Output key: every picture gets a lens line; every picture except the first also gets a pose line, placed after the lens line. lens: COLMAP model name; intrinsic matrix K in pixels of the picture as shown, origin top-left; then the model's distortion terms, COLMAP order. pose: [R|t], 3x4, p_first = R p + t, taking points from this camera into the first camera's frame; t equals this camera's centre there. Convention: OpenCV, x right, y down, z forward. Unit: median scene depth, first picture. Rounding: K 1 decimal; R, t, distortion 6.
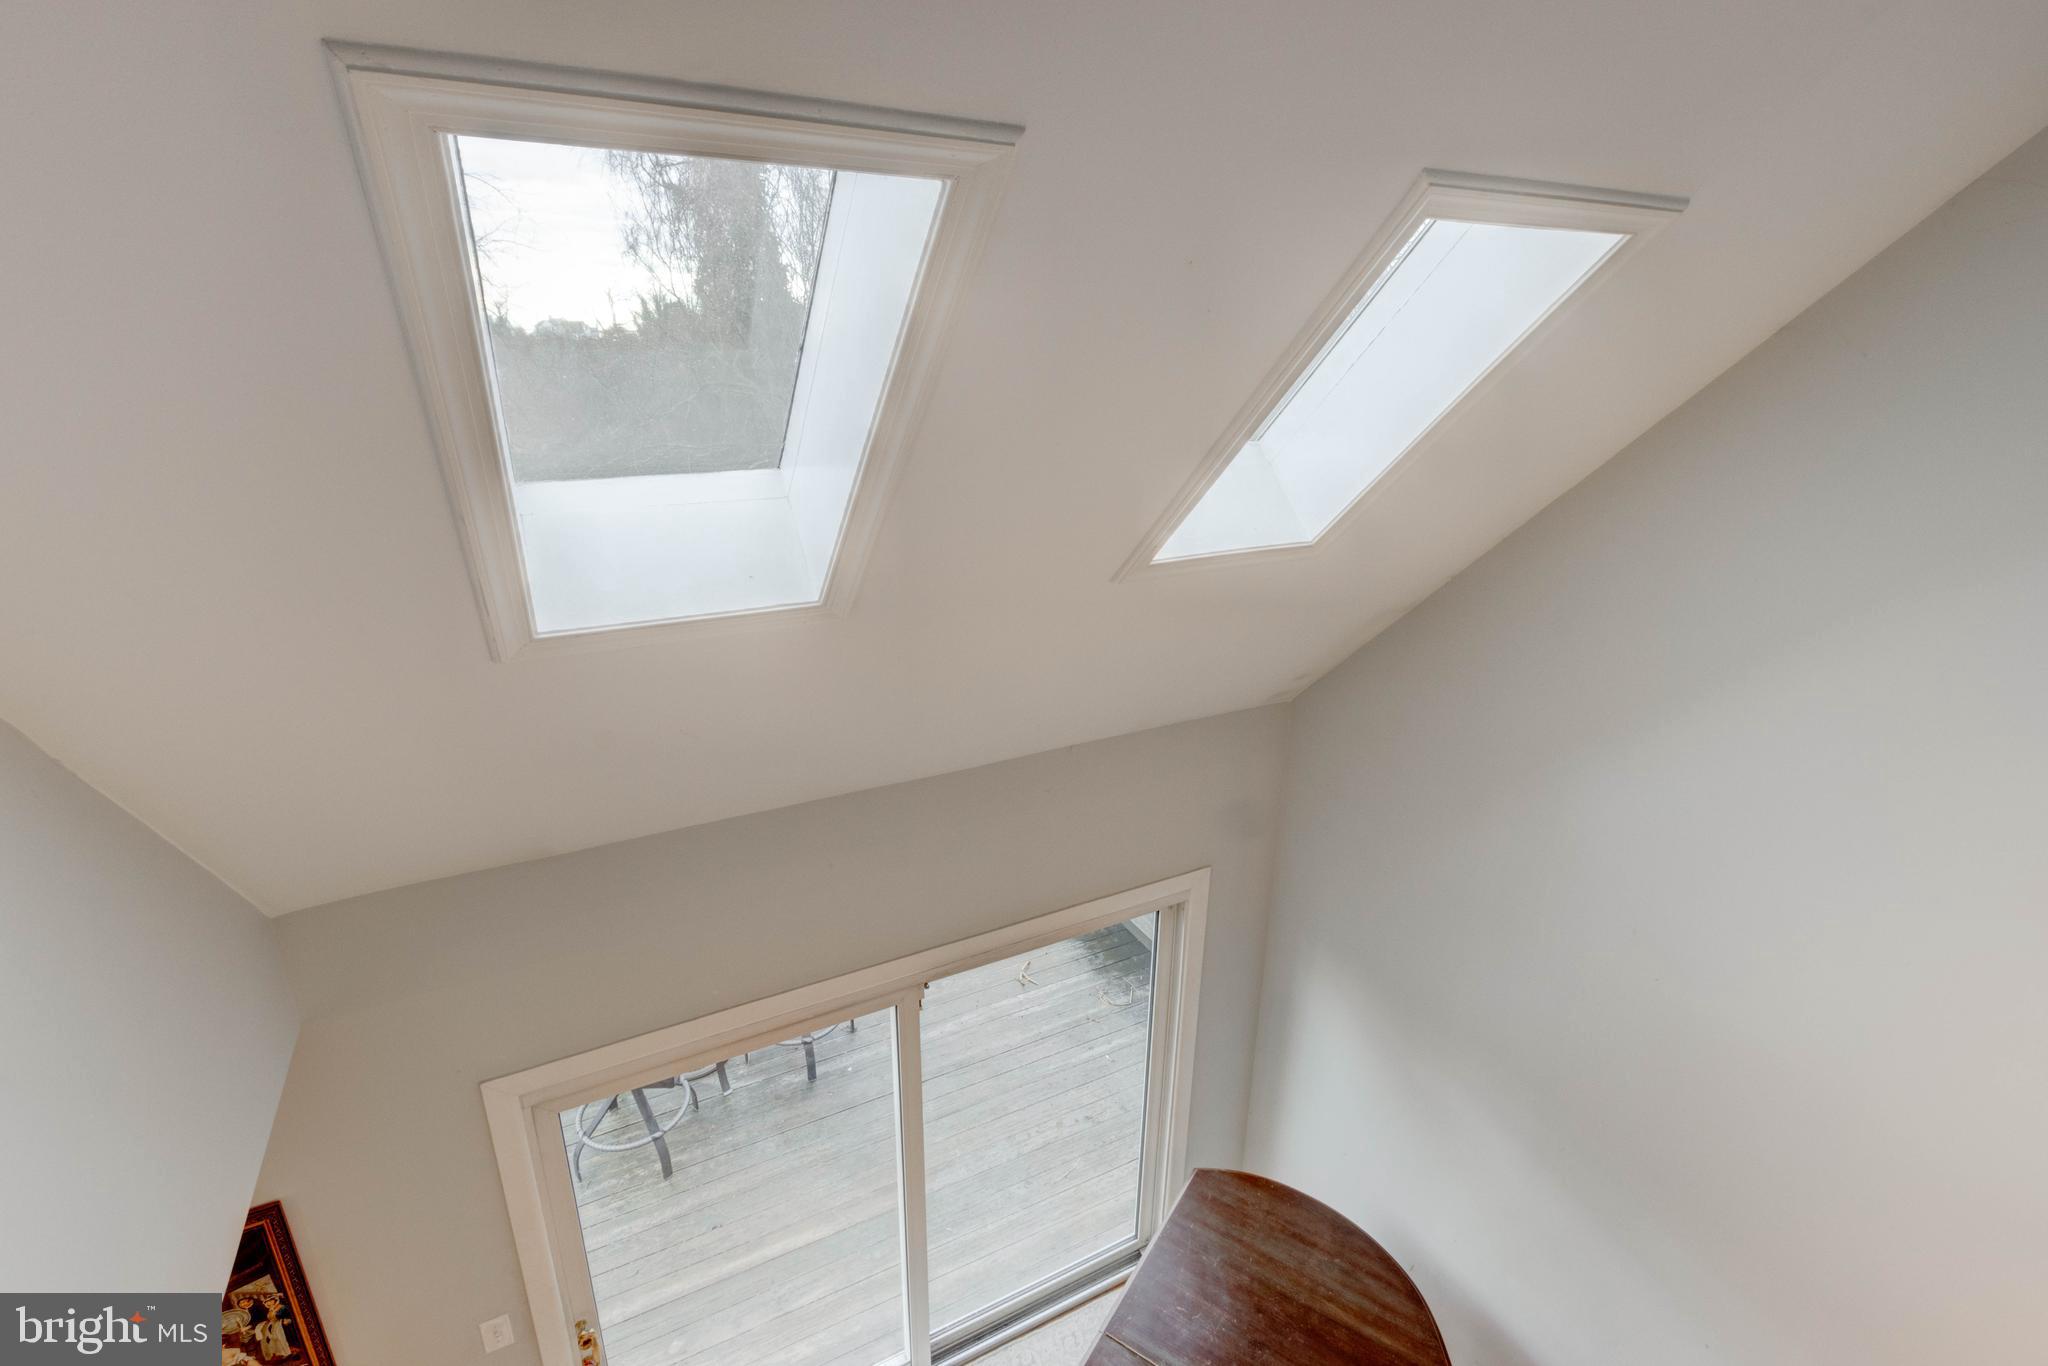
lens RADIAL K [[935.6, 0, 1041.2], [0, 935.6, 677.3], [0, 0, 1]] dist [0.002159, -0.001443]
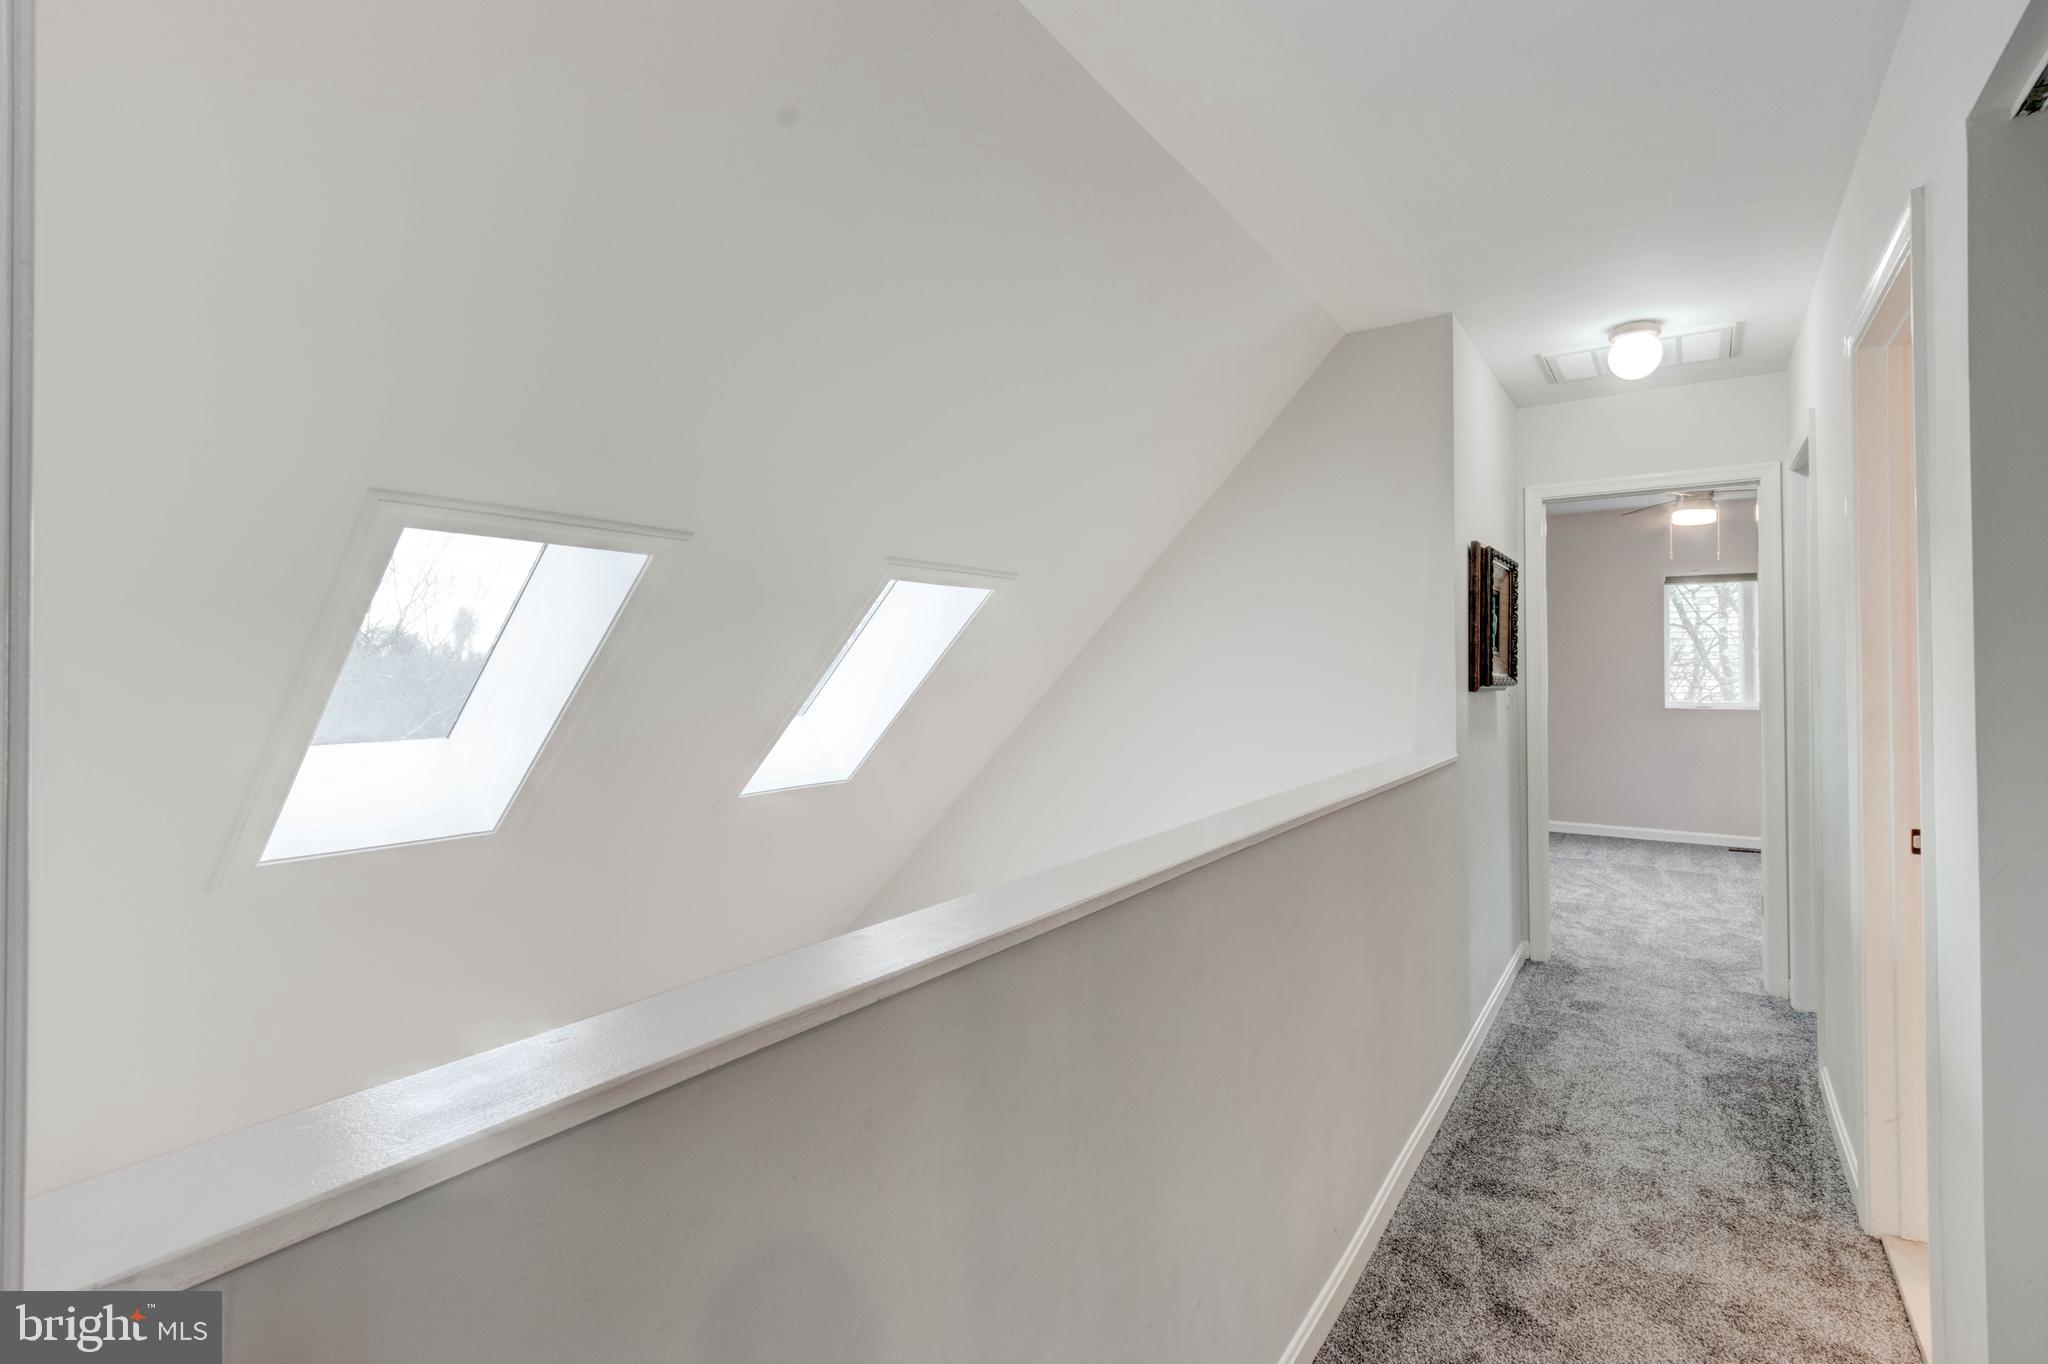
lens RADIAL K [[935.6, 0, 1022.3], [0, 935.6, 681.2], [0, 0, 1]] dist [0.002159, -0.001443]
pose [[0.880615, -0.024981, 0.473173, -0.207806], [0.182374, 0.939548, -0.289810, 0.243382], [-0.437329, 0.341506, 0.831936, -0.503809]]
